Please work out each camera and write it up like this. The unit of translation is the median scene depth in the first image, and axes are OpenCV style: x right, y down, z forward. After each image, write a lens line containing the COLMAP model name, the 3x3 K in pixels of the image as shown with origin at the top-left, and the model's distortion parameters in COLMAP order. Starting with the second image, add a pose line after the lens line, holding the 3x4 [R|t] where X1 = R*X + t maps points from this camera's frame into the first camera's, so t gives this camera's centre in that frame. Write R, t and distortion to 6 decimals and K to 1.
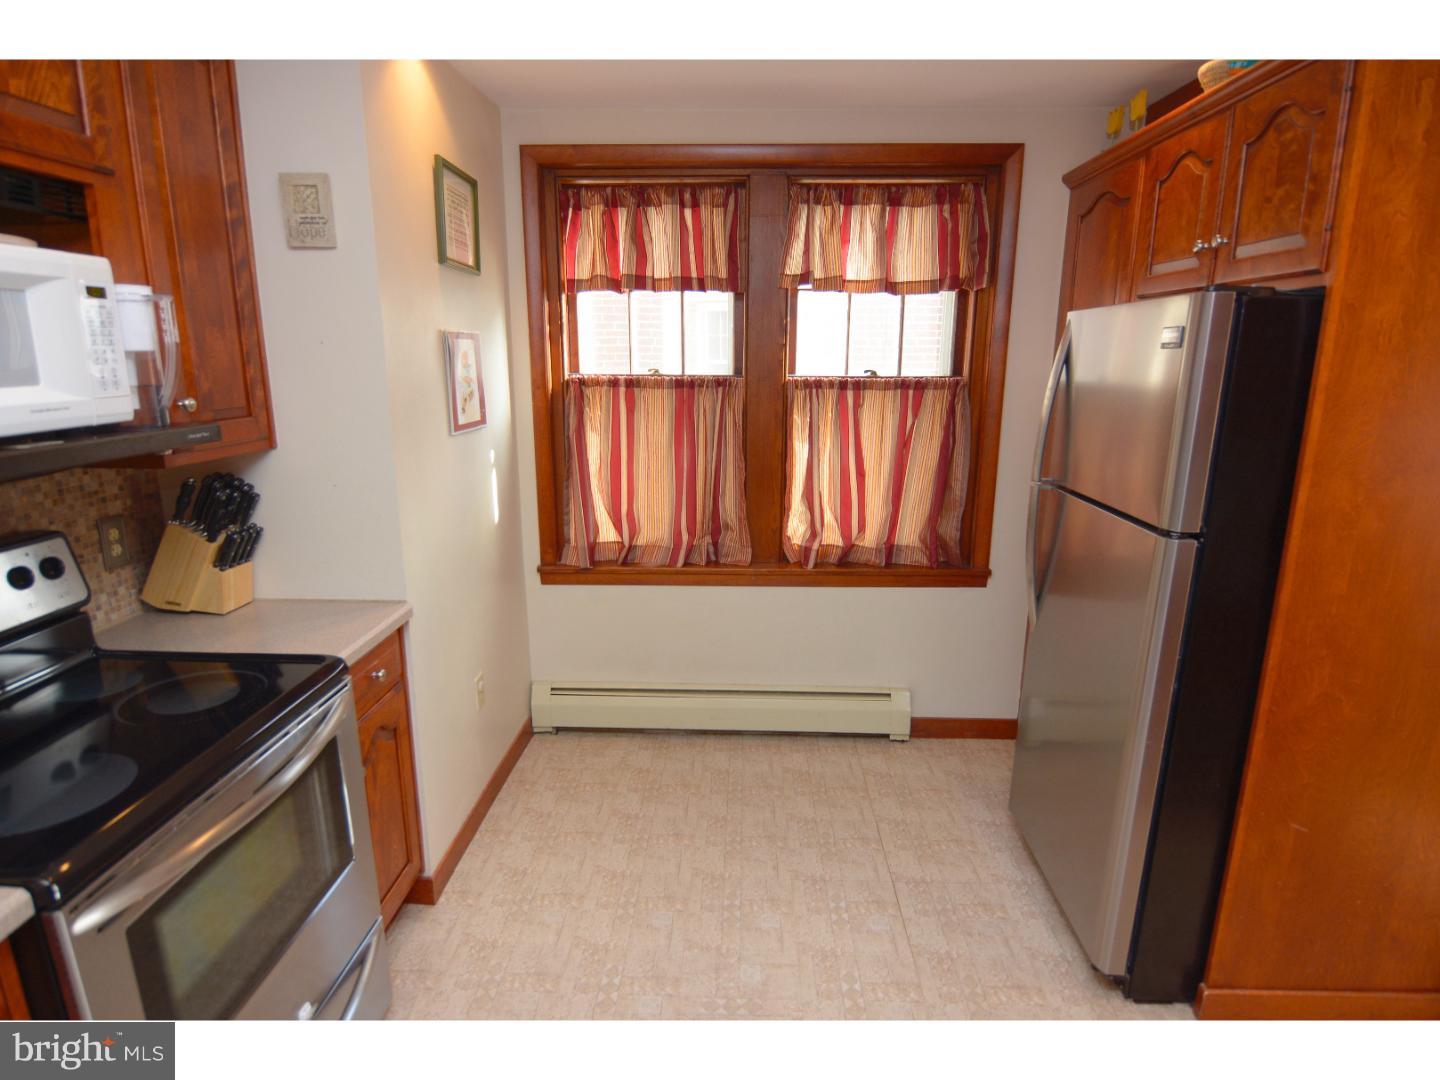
lens RADIAL K [[761.3, 0, 720.0], [0, 761.3, 540.0], [0, 0, 1]] dist [0.012644, -0.026885]
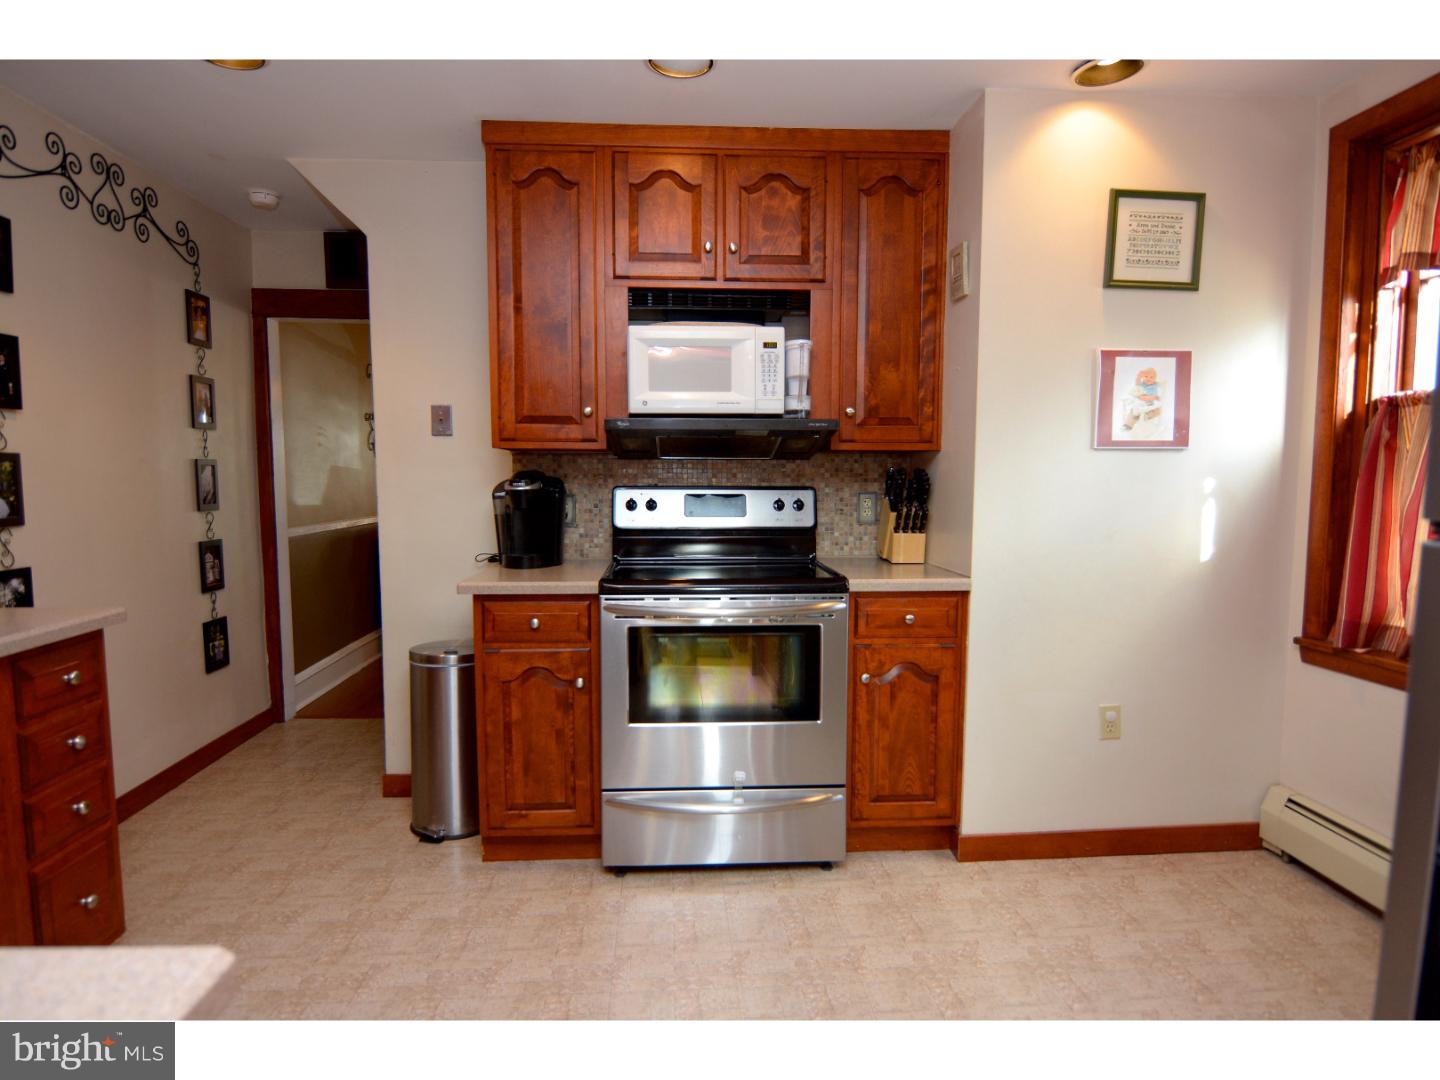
lens RADIAL K [[781.3, 0, 720.0], [0, 781.3, 540.0], [0, 0, 1]] dist [0.001535, -0.017965]
pose [[0.124522, 0.082665, -0.988767, 0.731832], [-0.229510, 0.971897, 0.052351, 0.049916], [0.965308, 0.220413, 0.139995, 0.445242]]
